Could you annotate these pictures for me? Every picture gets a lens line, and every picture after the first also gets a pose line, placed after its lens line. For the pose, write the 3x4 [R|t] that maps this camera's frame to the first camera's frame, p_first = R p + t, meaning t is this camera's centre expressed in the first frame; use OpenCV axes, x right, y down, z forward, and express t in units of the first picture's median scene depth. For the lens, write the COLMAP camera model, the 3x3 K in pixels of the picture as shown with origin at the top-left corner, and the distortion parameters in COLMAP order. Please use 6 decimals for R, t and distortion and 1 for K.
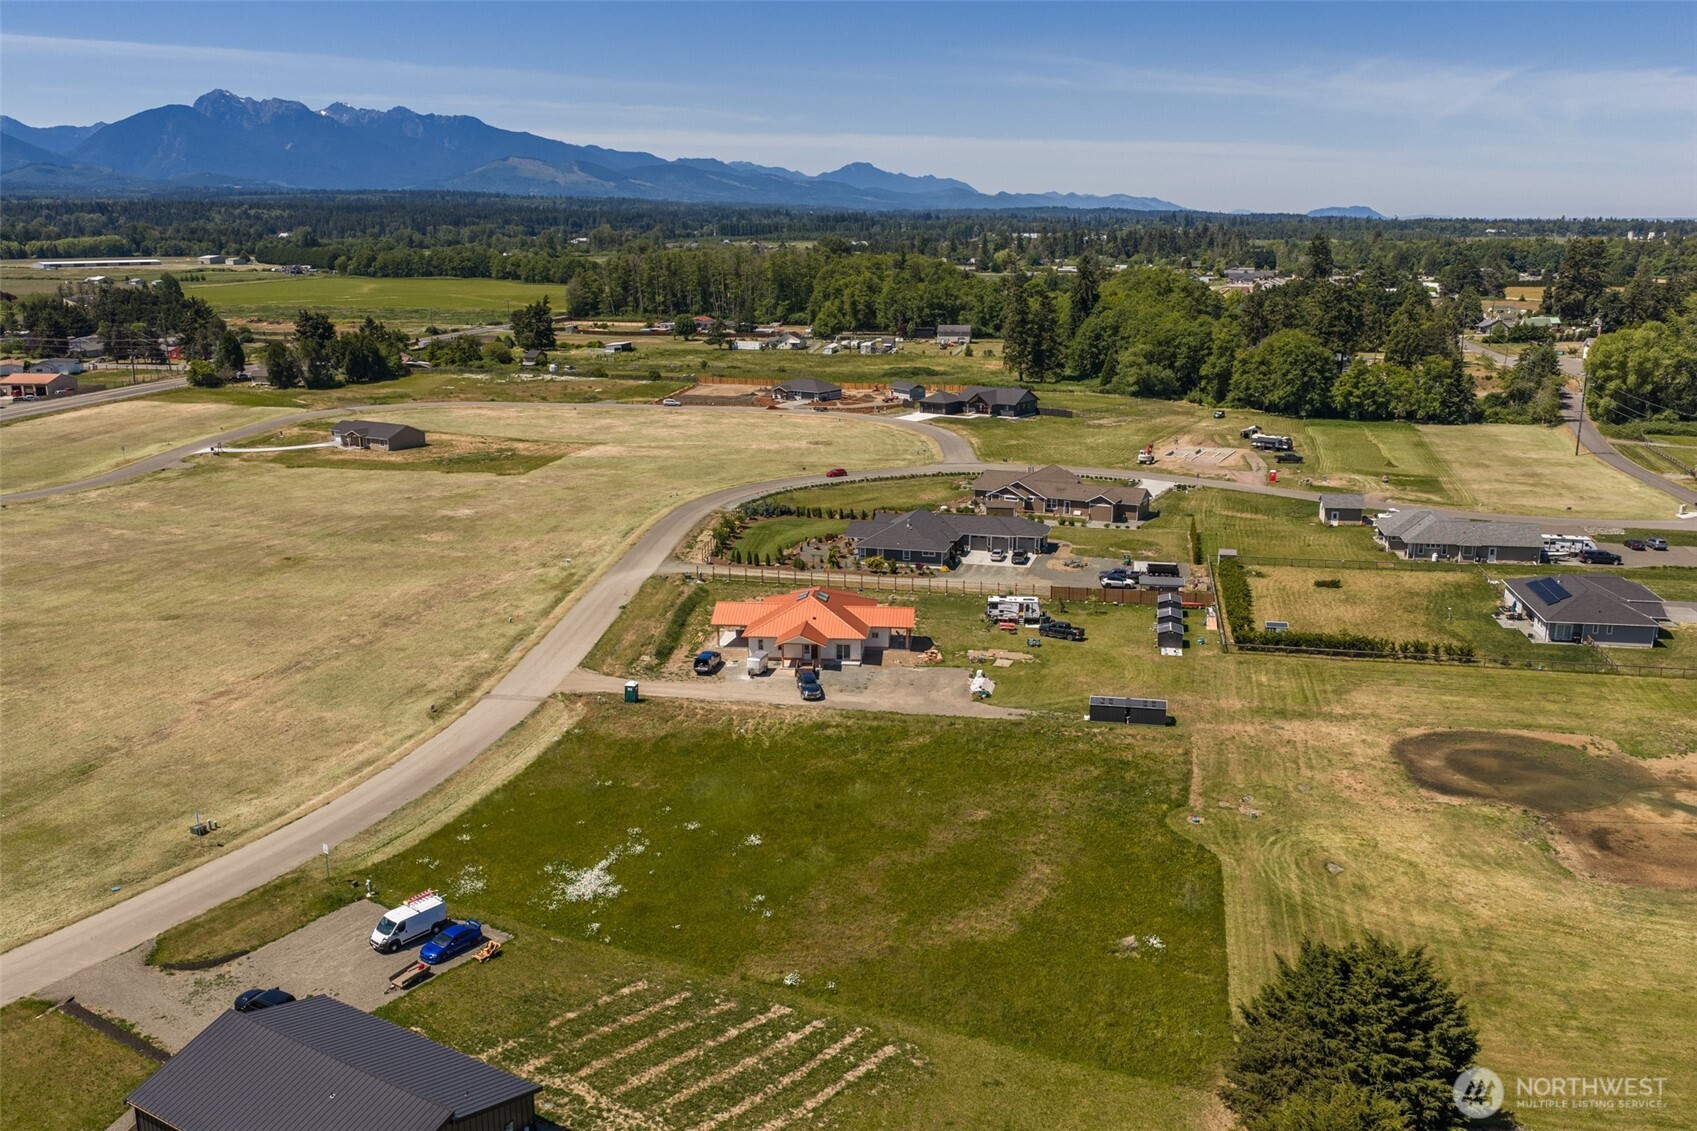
lens RADIAL K [[1433.4, 0, 848.5], [0, 1433.4, 565.5], [0, 0, 1]] dist [0.014530, -0.014536]
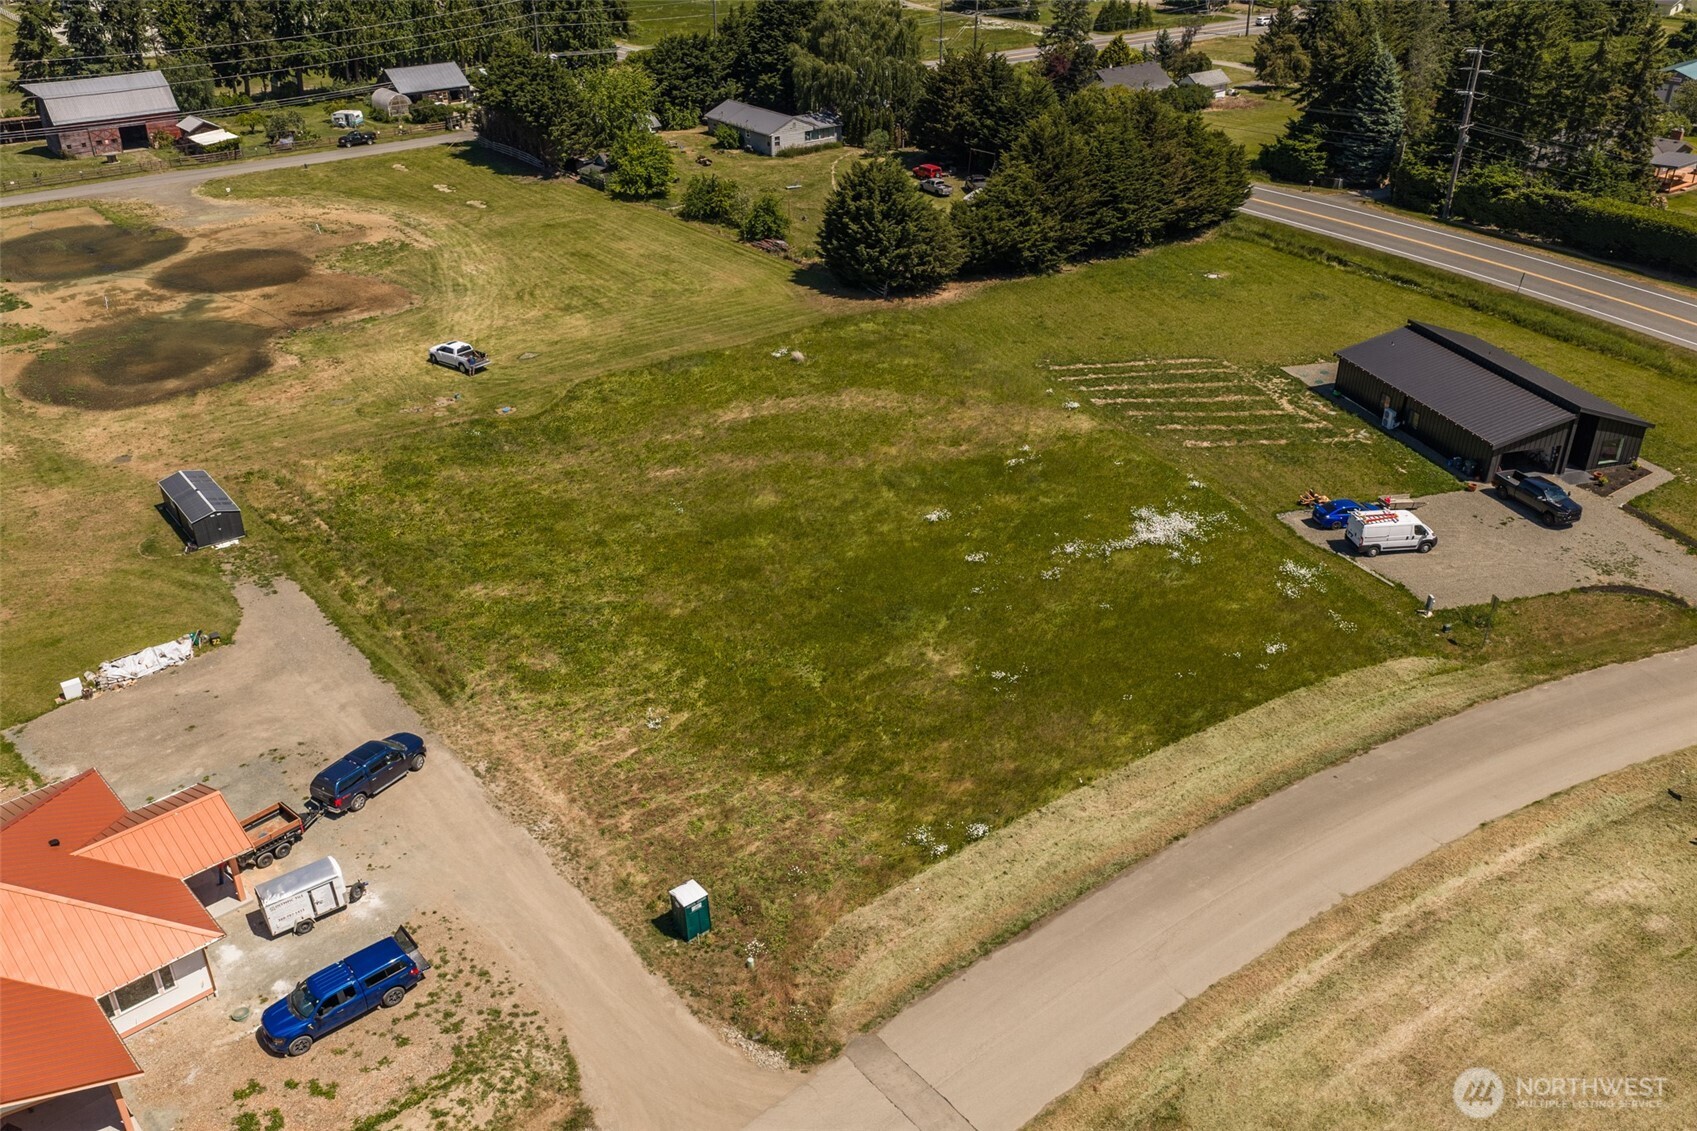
lens RADIAL K [[1406.4, 0, 849.1], [0, 1406.4, 569.8], [0, 0, 1]] dist [0.019490, -0.038395]
pose [[-0.753922, -0.310787, 0.578804, -0.354712], [0.160652, 0.767064, 0.621131, -0.199073], [-0.637019, 0.561270, -0.528378, 1.061267]]
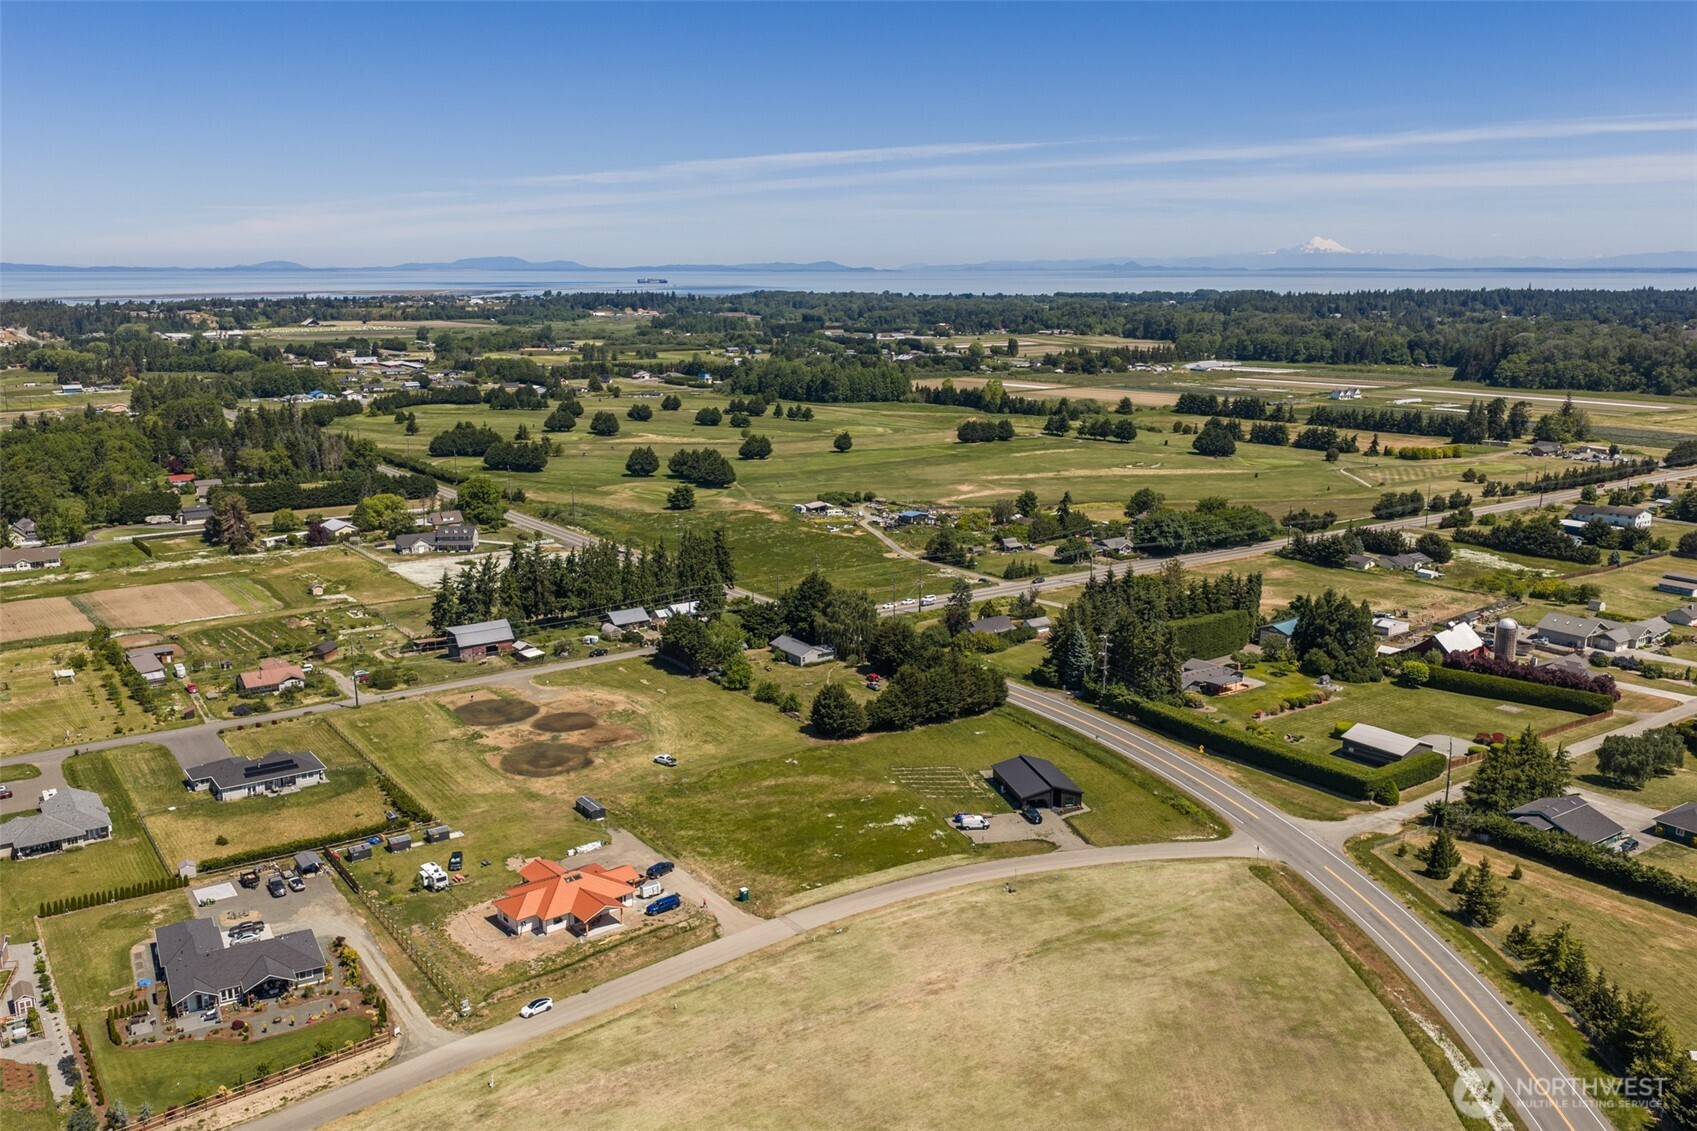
lens RADIAL K [[1407.4, 0, 848.5], [0, 1407.4, 565.5], [0, 0, 1]] dist [0.034367, -0.065388]
pose [[-0.714390, -0.138710, 0.685862, -1.191915], [0.169804, 0.916495, 0.362220, -0.752184], [-0.678833, 0.375228, -0.631181, 1.678204]]
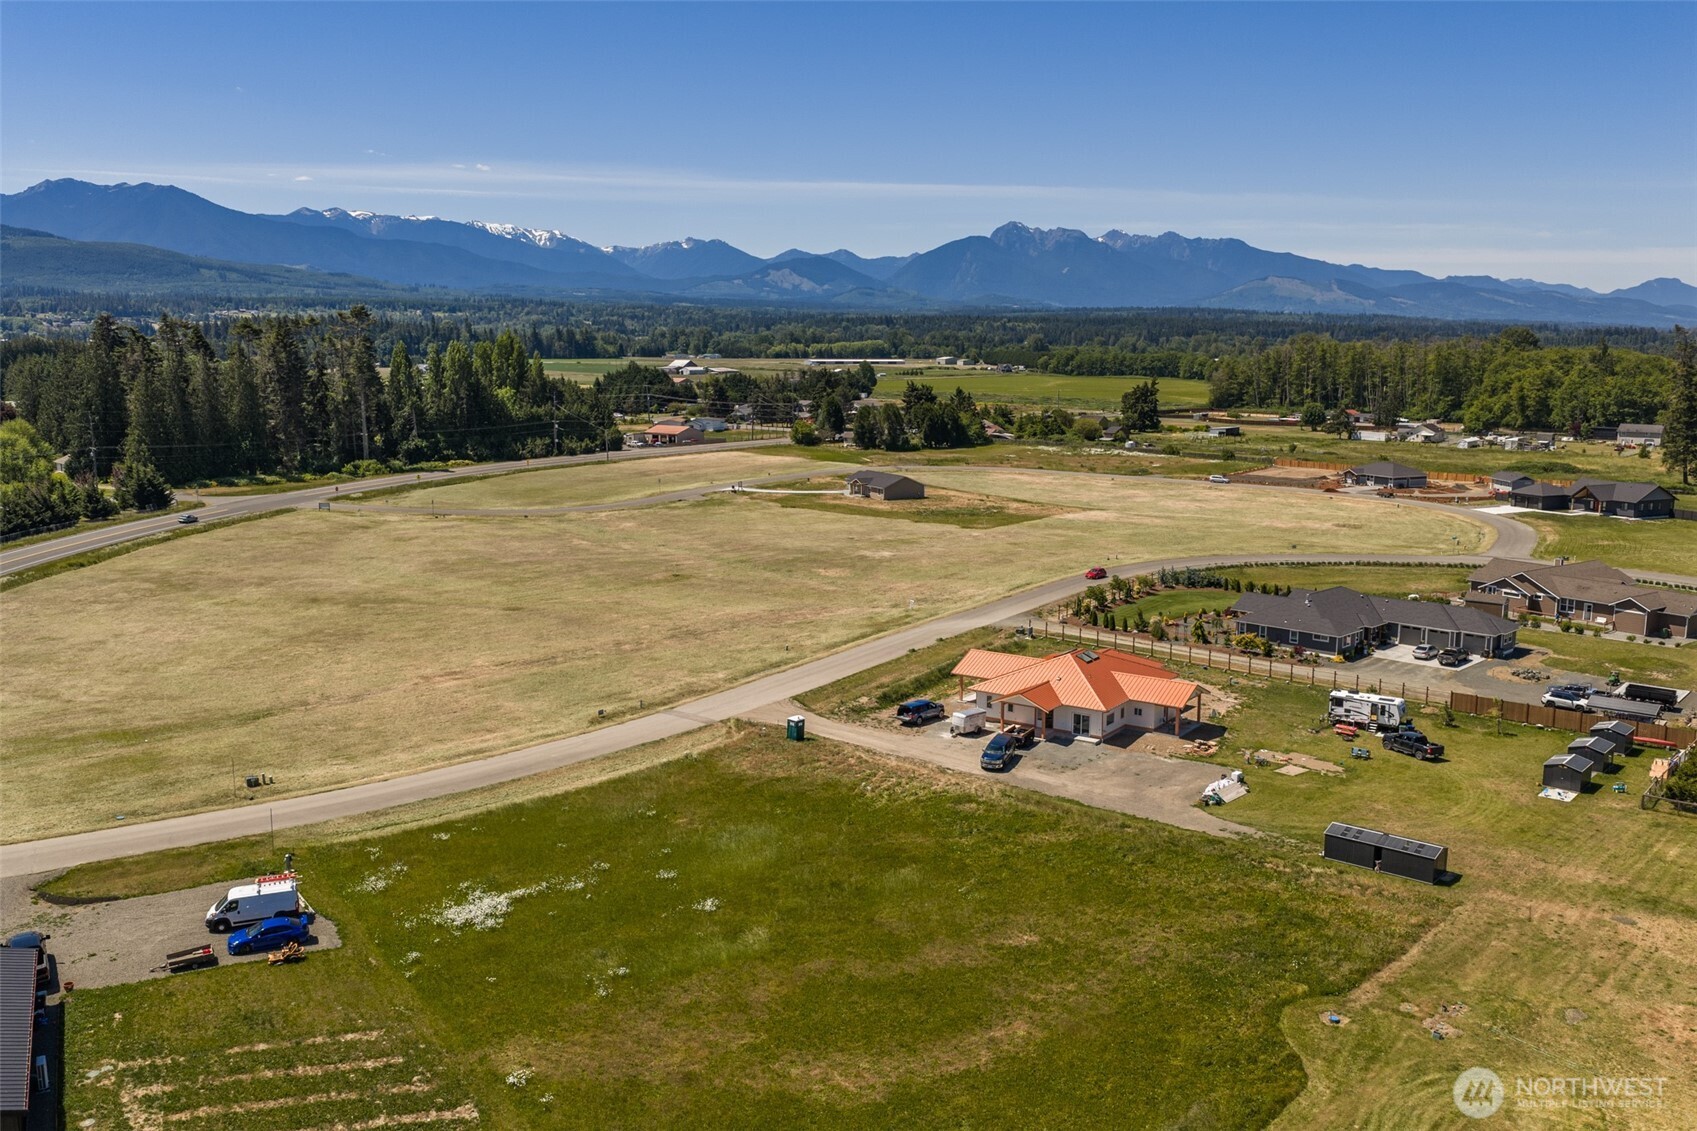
lens RADIAL K [[1406.4, 0, 849.1], [0, 1406.4, 569.8], [0, 0, 1]] dist [0.019490, -0.038395]
pose [[0.873181, 0.086583, -0.479644, 0.257503], [-0.121356, 0.991724, -0.041904, 0.024328], [0.472046, 0.094798, 0.876462, 0.253146]]
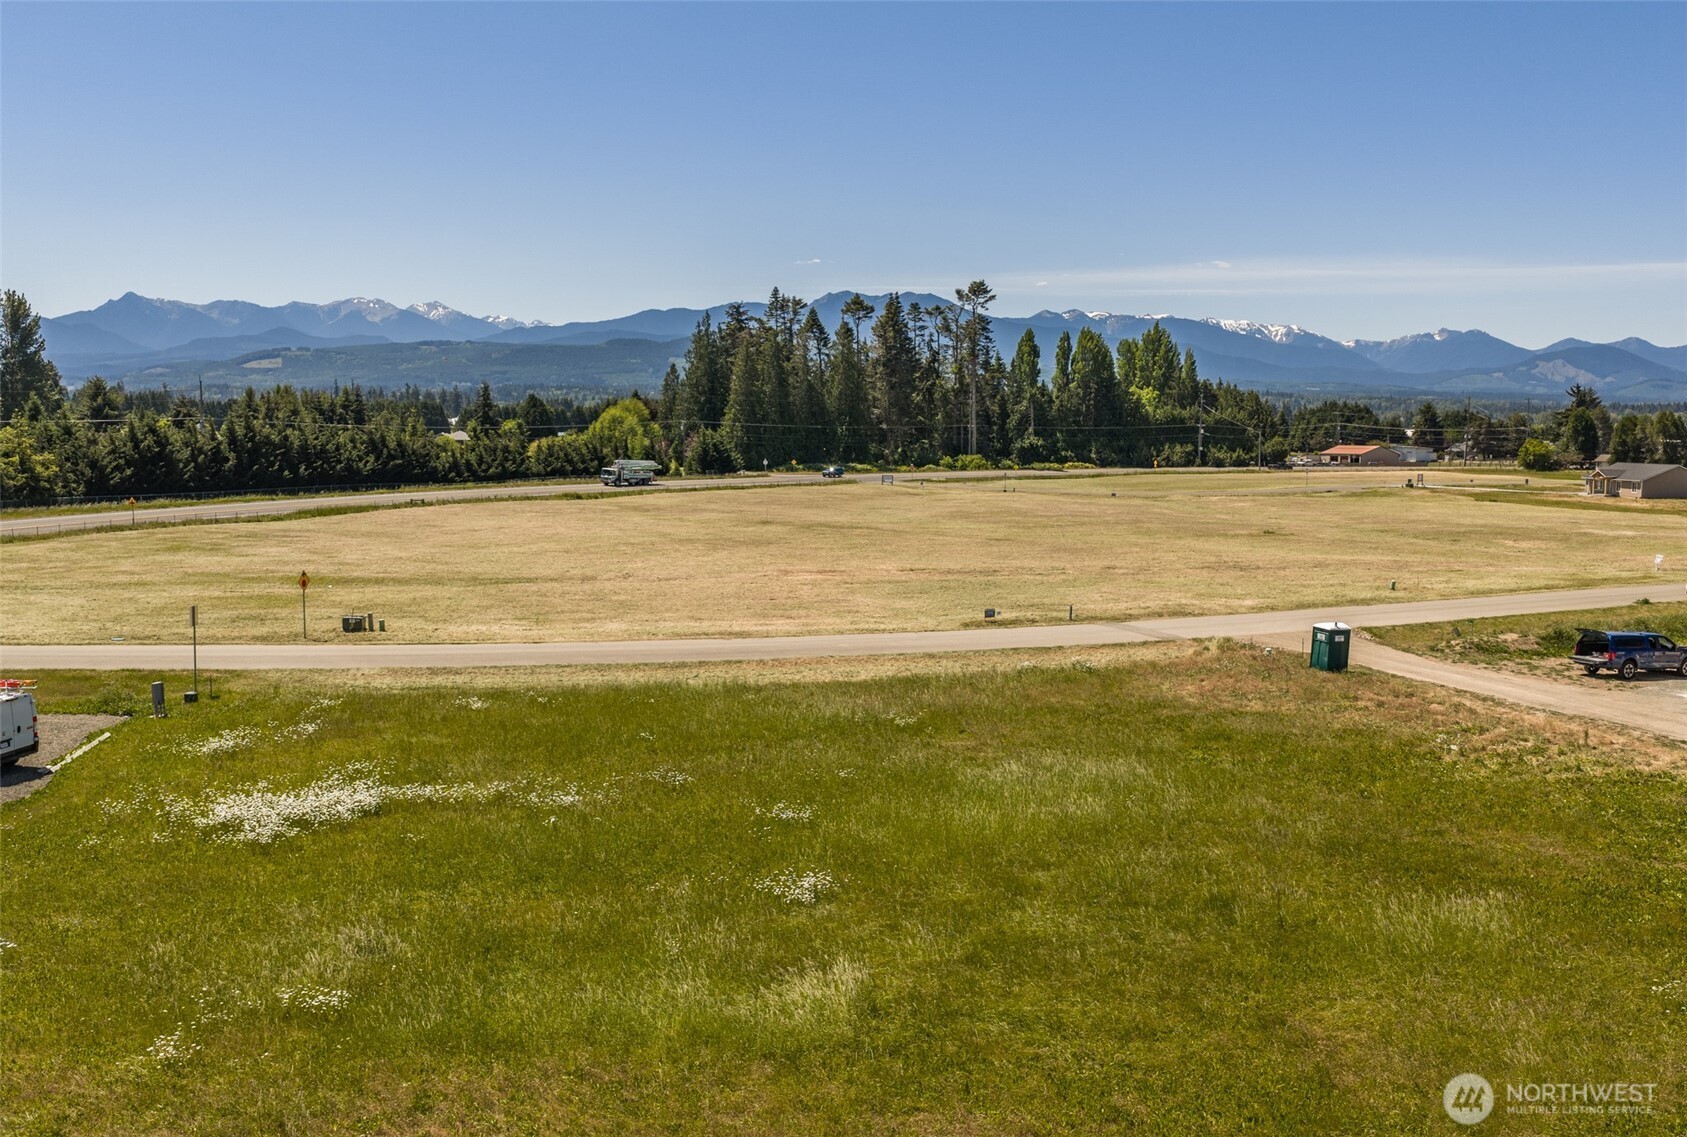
lens RADIAL K [[1461.2, 0, 852.6], [0, 1461.2, 573.4], [0, 0, 1]] dist [0.029526, -0.057991]
pose [[0.541840, 0.091433, -0.835494, 0.116489], [-0.210179, 0.977222, -0.029364, 0.102915], [0.813778, 0.191514, 0.548715, 0.619243]]
